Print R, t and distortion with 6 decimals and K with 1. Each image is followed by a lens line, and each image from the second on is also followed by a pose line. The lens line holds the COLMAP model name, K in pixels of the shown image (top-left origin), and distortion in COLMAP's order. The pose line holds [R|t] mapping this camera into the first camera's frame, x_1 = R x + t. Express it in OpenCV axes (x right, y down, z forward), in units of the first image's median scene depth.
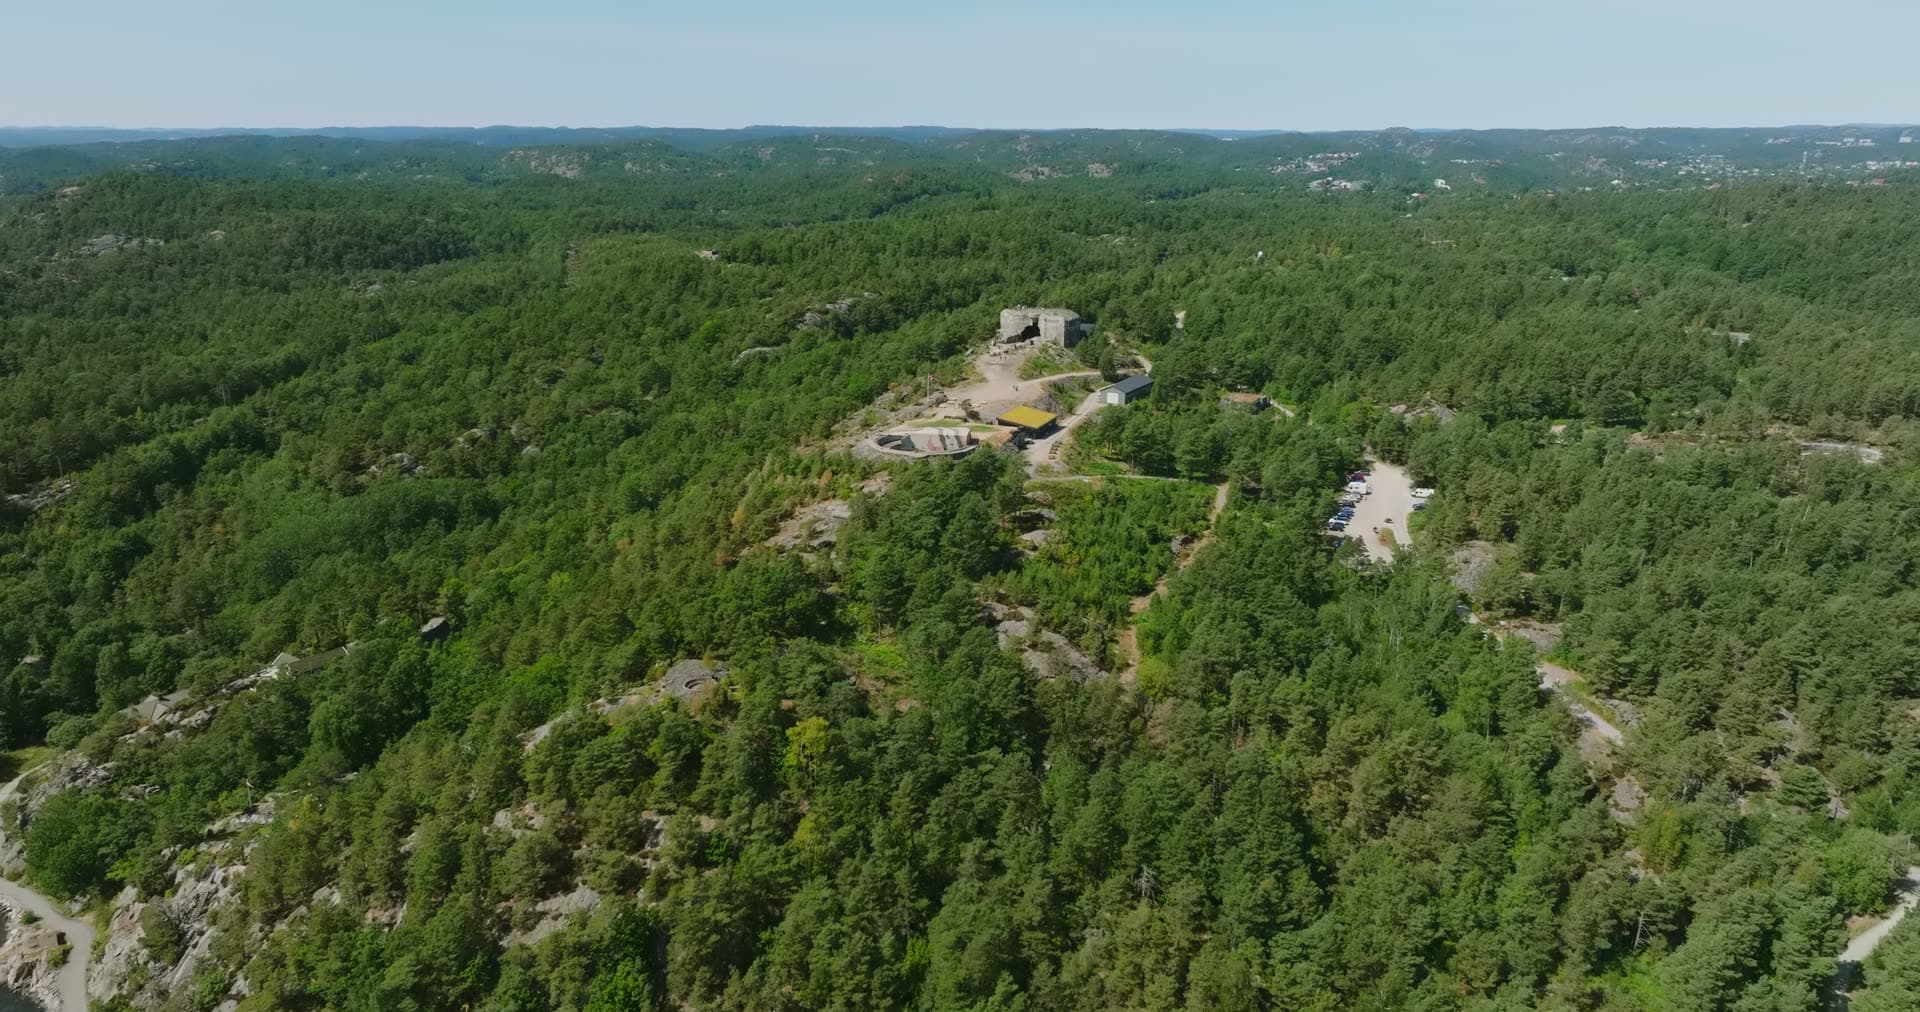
lens RADIAL K [[1352.2, 0, 961.0], [0, 1352.2, 507.2], [0, 0, 1]] dist [-0.001075, 0.015545]
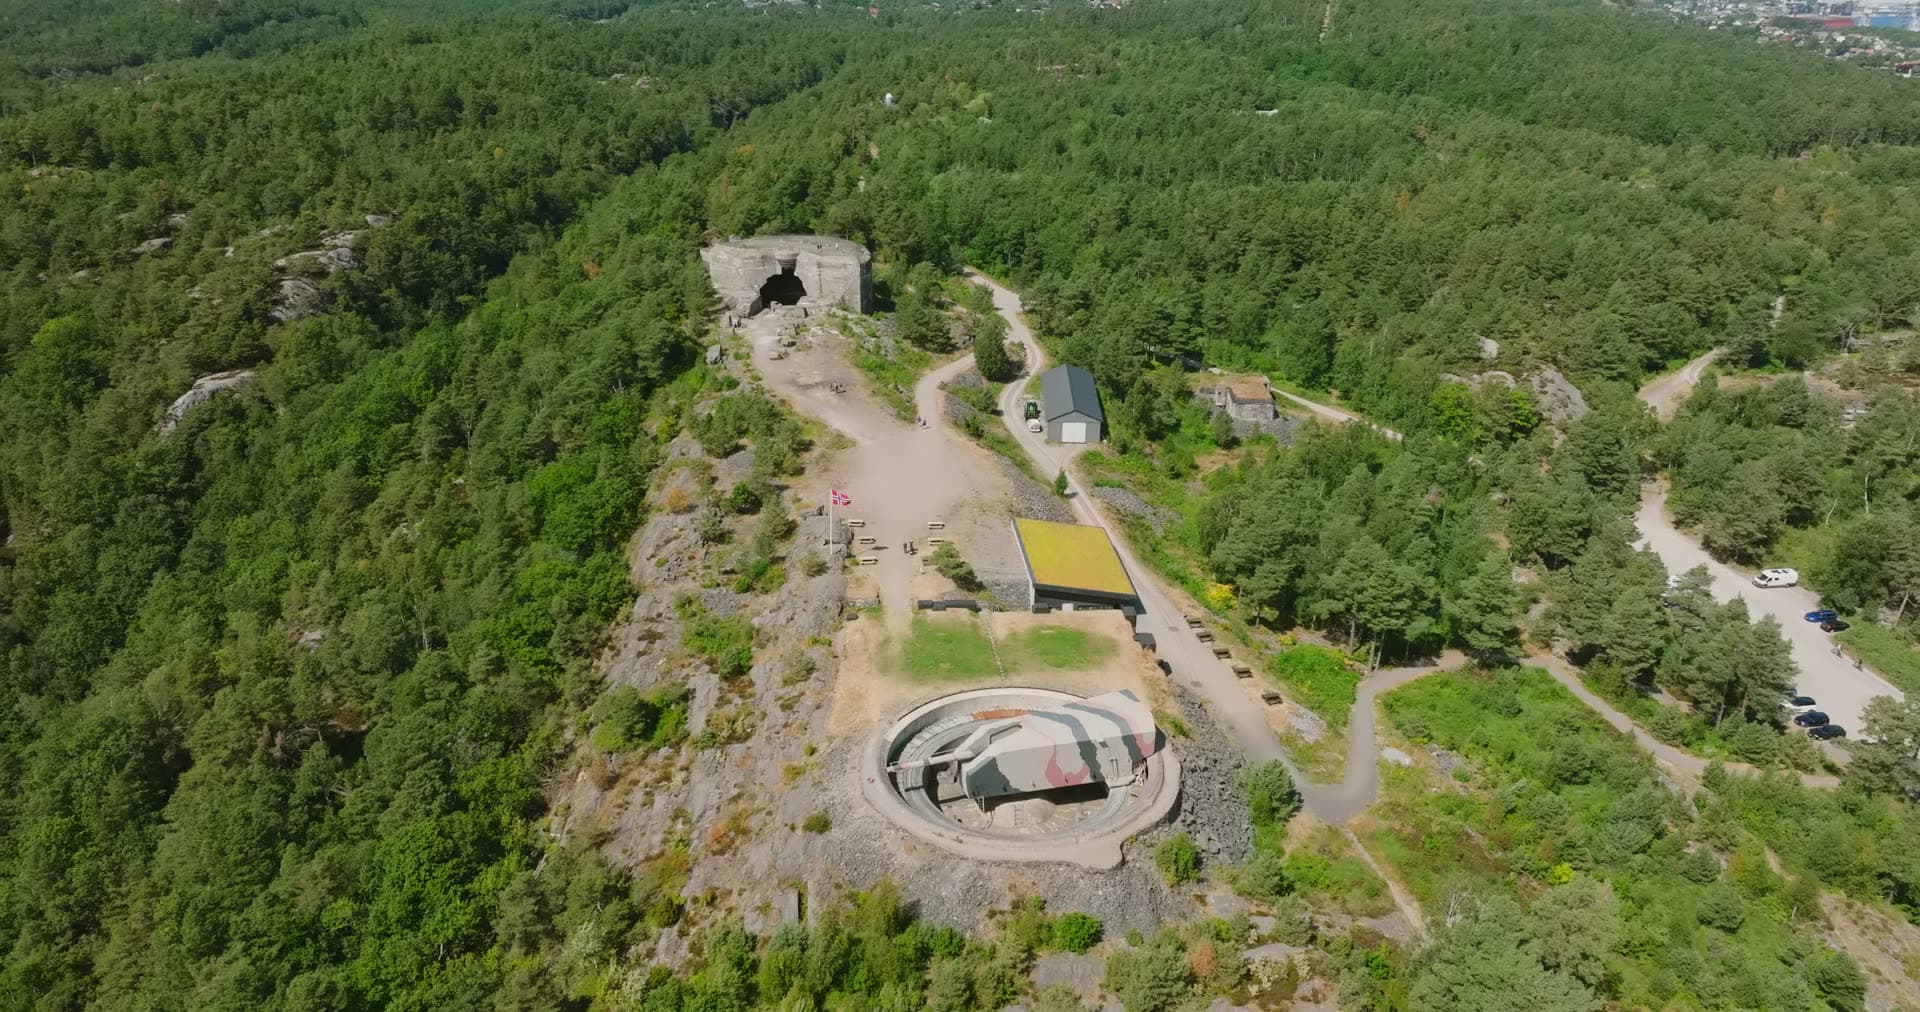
lens RADIAL K [[1352.2, 0, 956.5], [0, 1352.2, 503.4], [0, 0, 1]] dist [-0.001075, 0.015545]
pose [[0.893604, -0.172785, 0.414266, -0.133222], [0.121092, 0.981520, 0.148175, -0.126906], [-0.432213, -0.082245, 0.898013, 0.528243]]
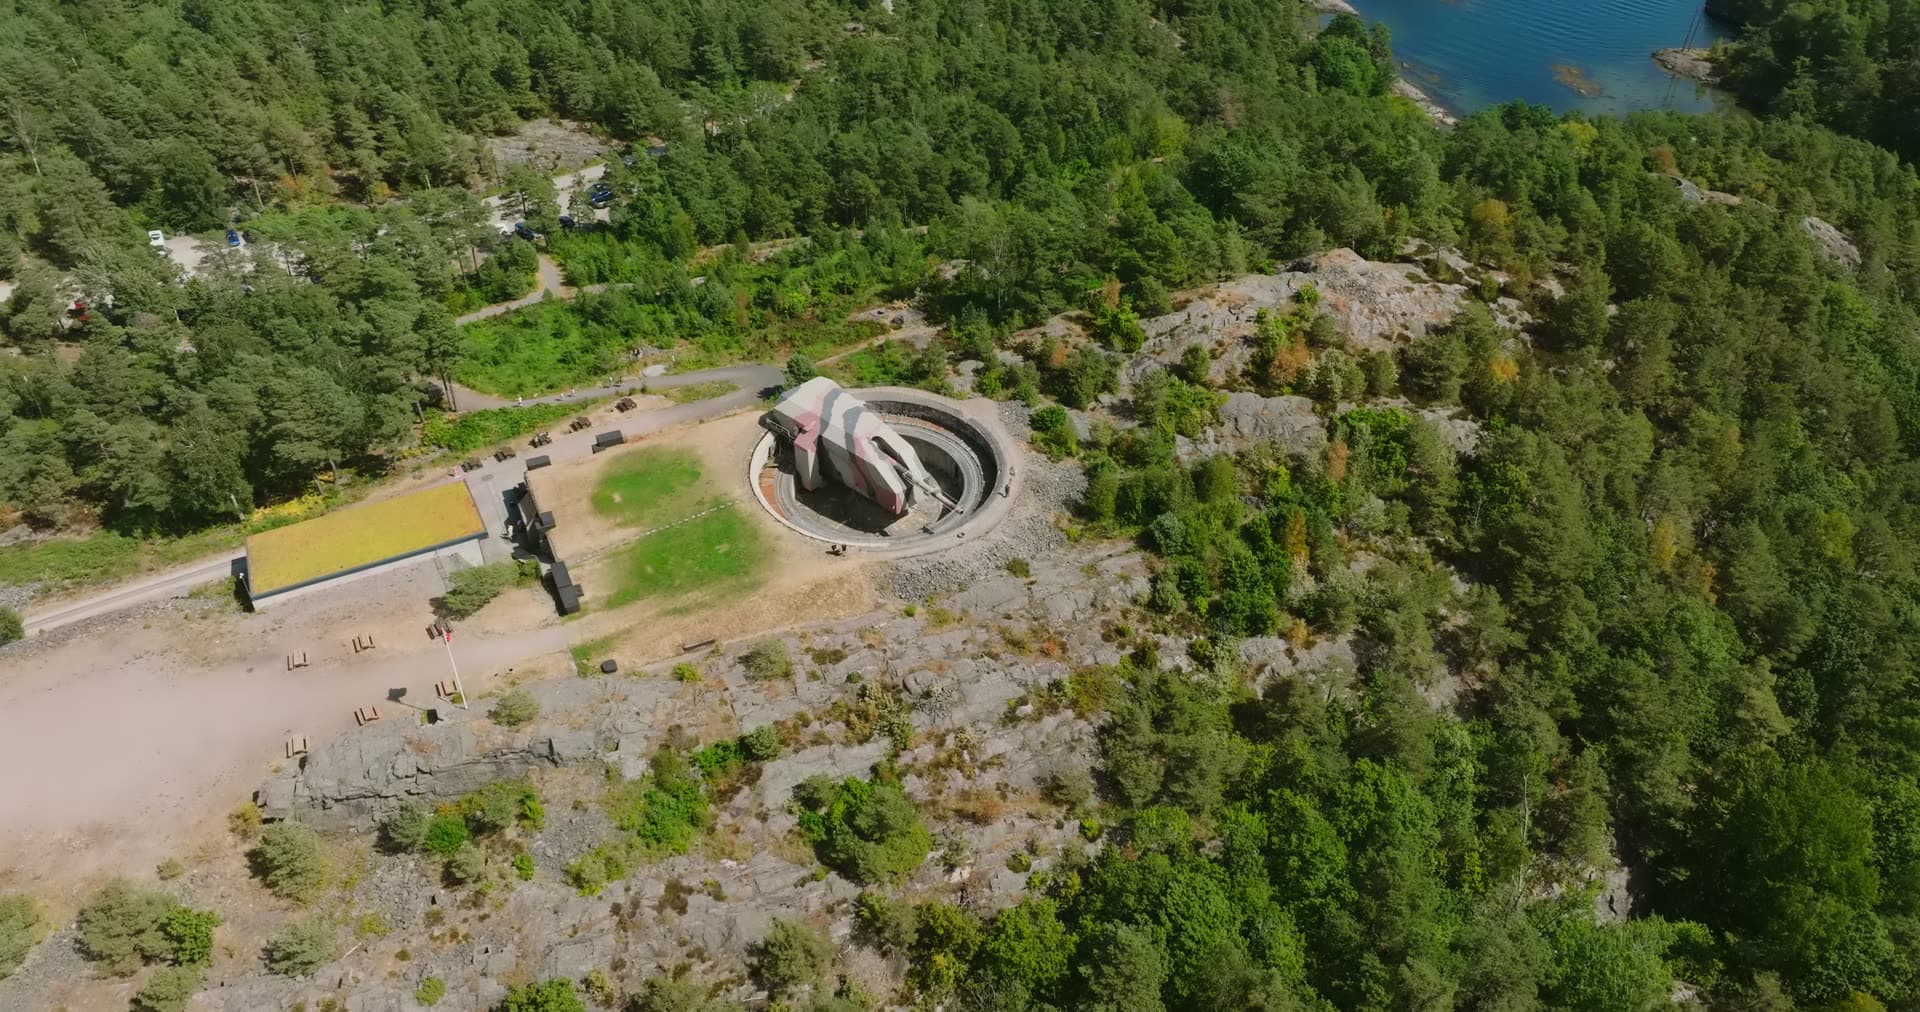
lens RADIAL K [[1352.2, 0, 976.6], [0, 1352.2, 490.8], [0, 0, 1]] dist [-0.001075, 0.015545]
pose [[-0.760569, -0.408301, 0.504802, -0.185134], [0.153413, 0.642473, 0.750795, -0.246818], [-0.630872, 0.648474, -0.426006, 0.870143]]
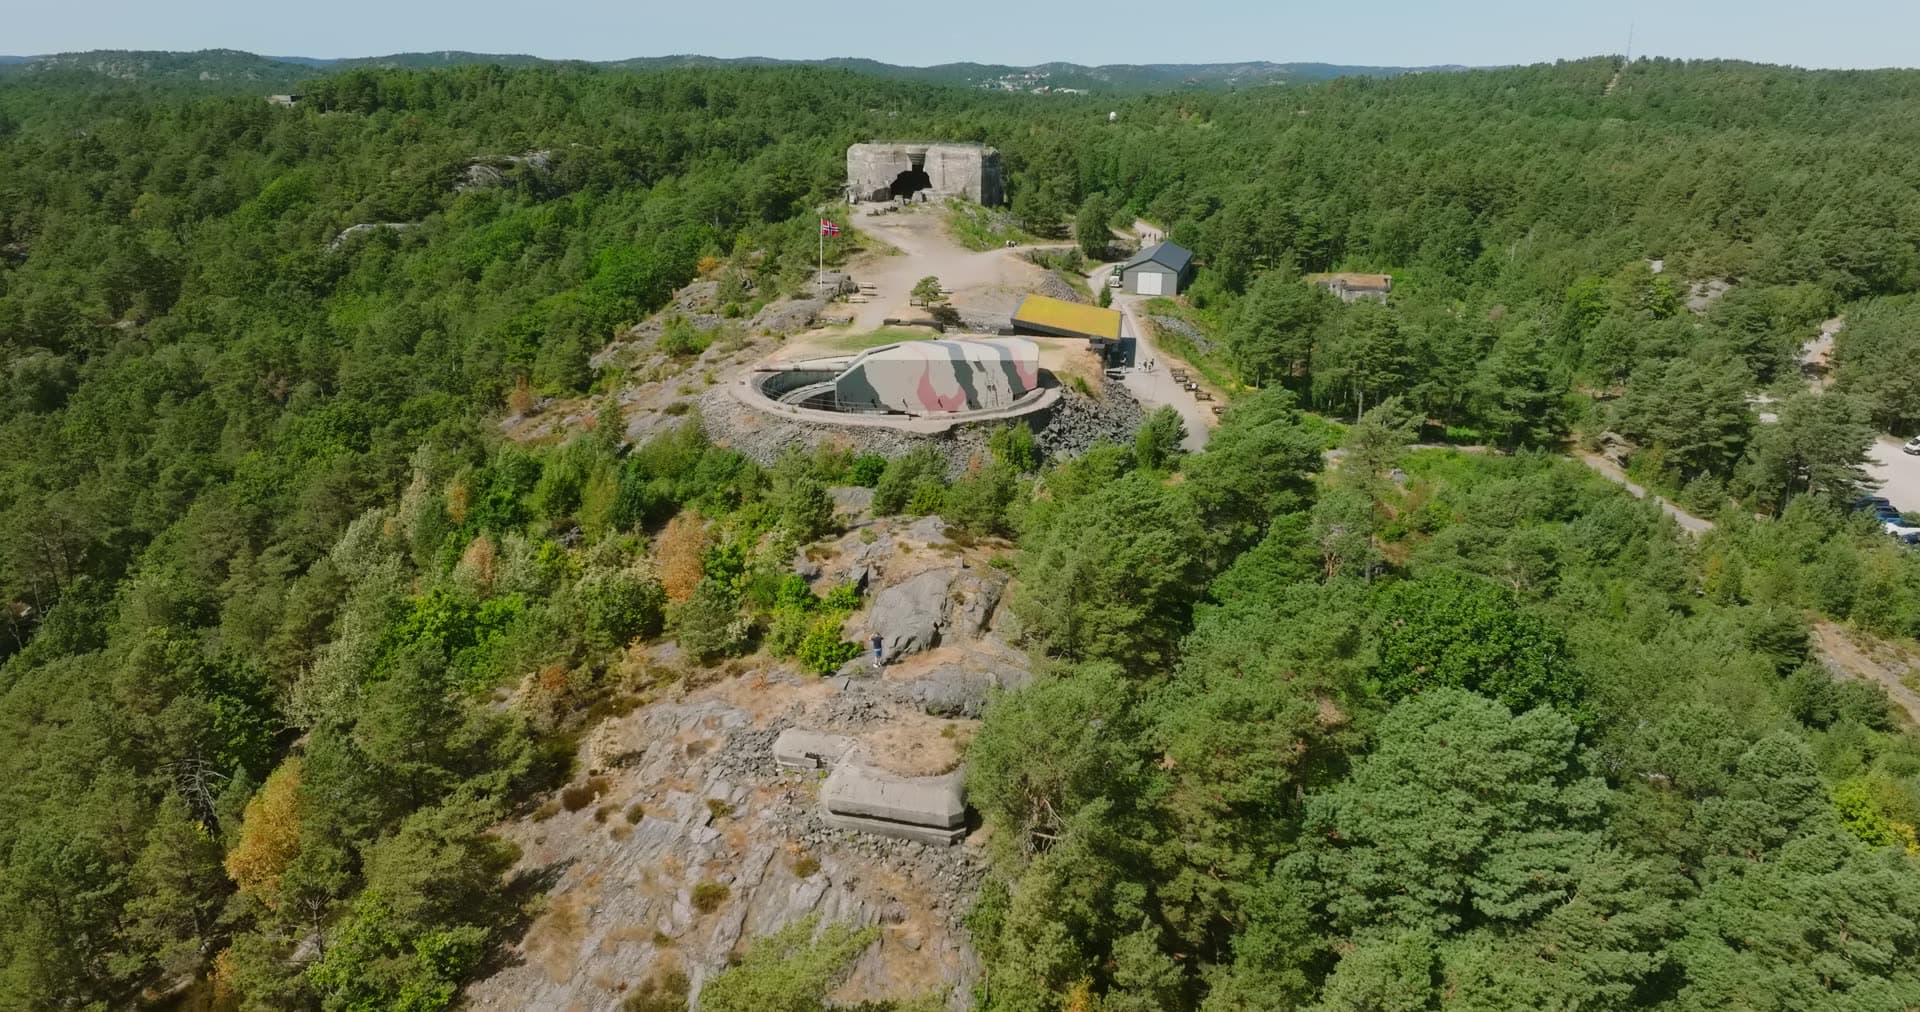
lens RADIAL K [[1352.2, 0, 955.9], [0, 1352.2, 503.6], [0, 0, 1]] dist [-0.001075, 0.015545]
pose [[0.970483, -0.067799, 0.231445, -0.071710], [0.059470, 0.997313, 0.042783, -0.024375], [-0.233724, -0.027756, 0.971907, 0.502549]]
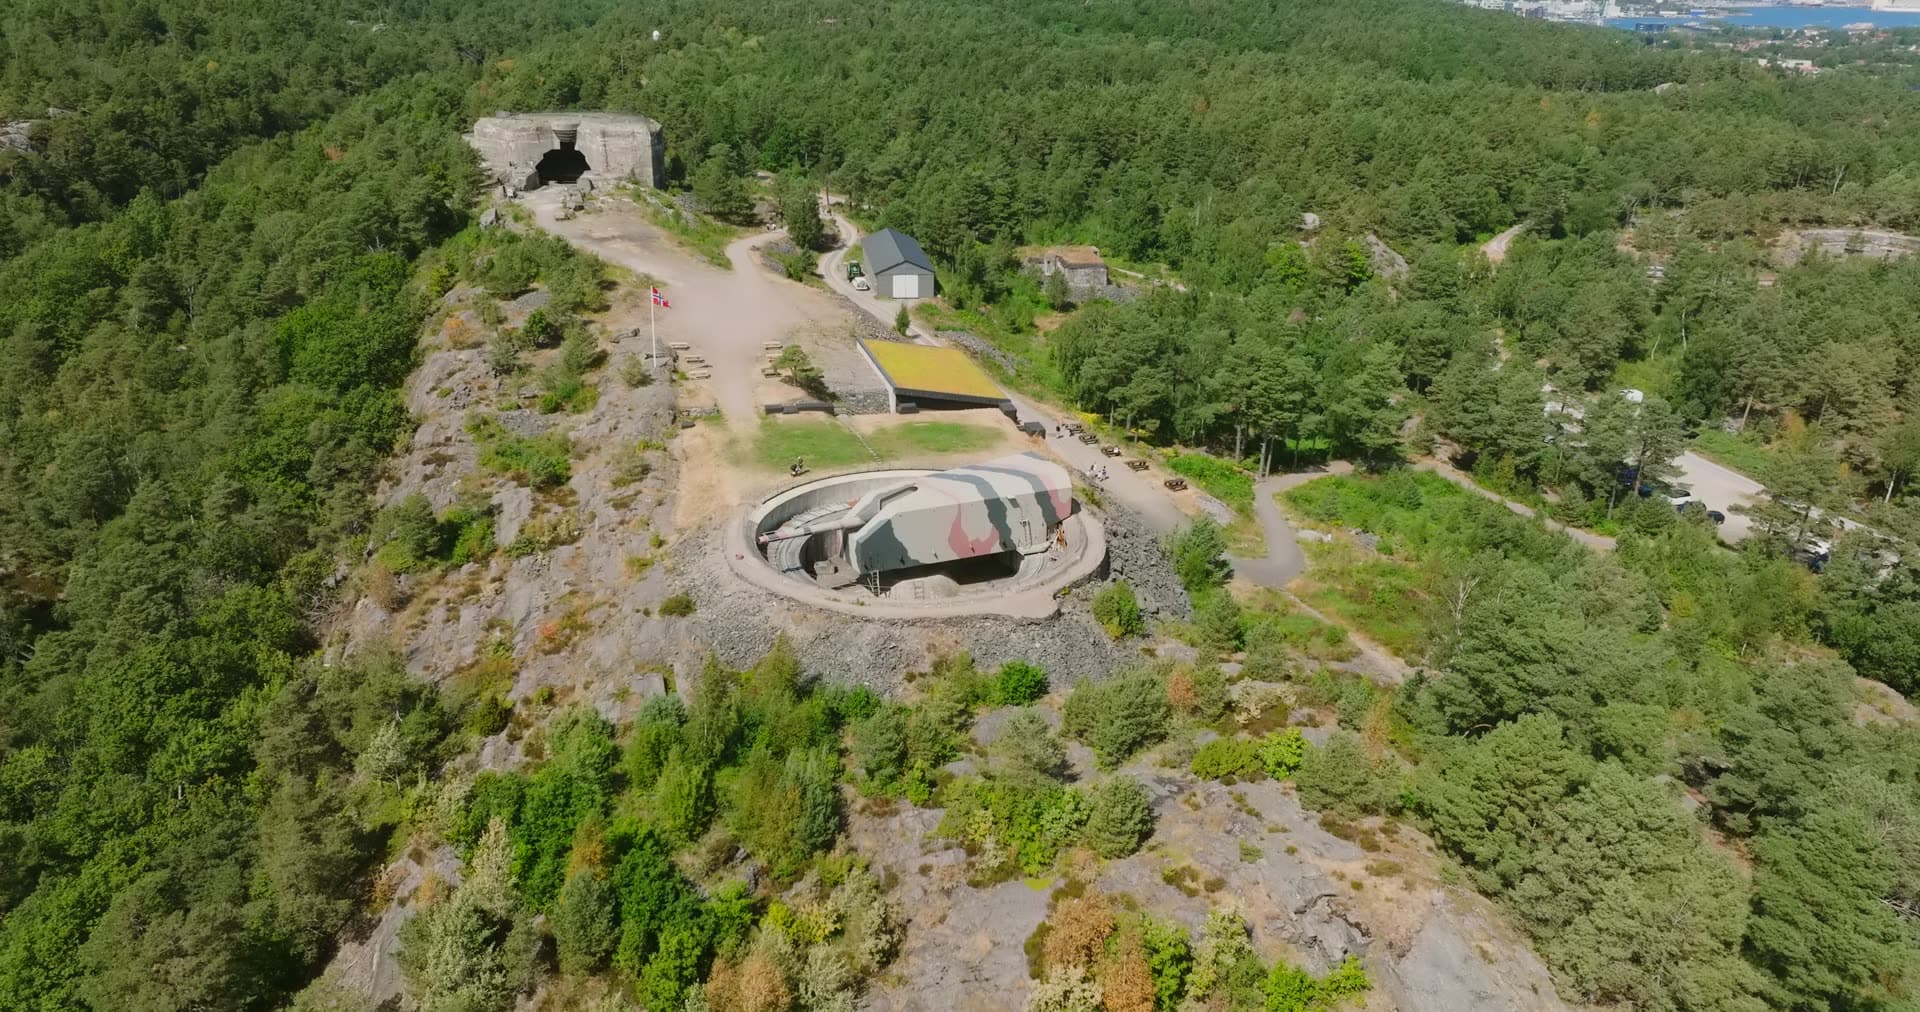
lens RADIAL K [[1352.2, 0, 958.2], [0, 1352.2, 506.9], [0, 0, 1]] dist [-0.001075, 0.015545]
pose [[0.803344, -0.213720, 0.555843, -0.137980], [0.145306, 0.975518, 0.165077, -0.076054], [-0.577515, -0.051847, 0.814732, 0.572112]]
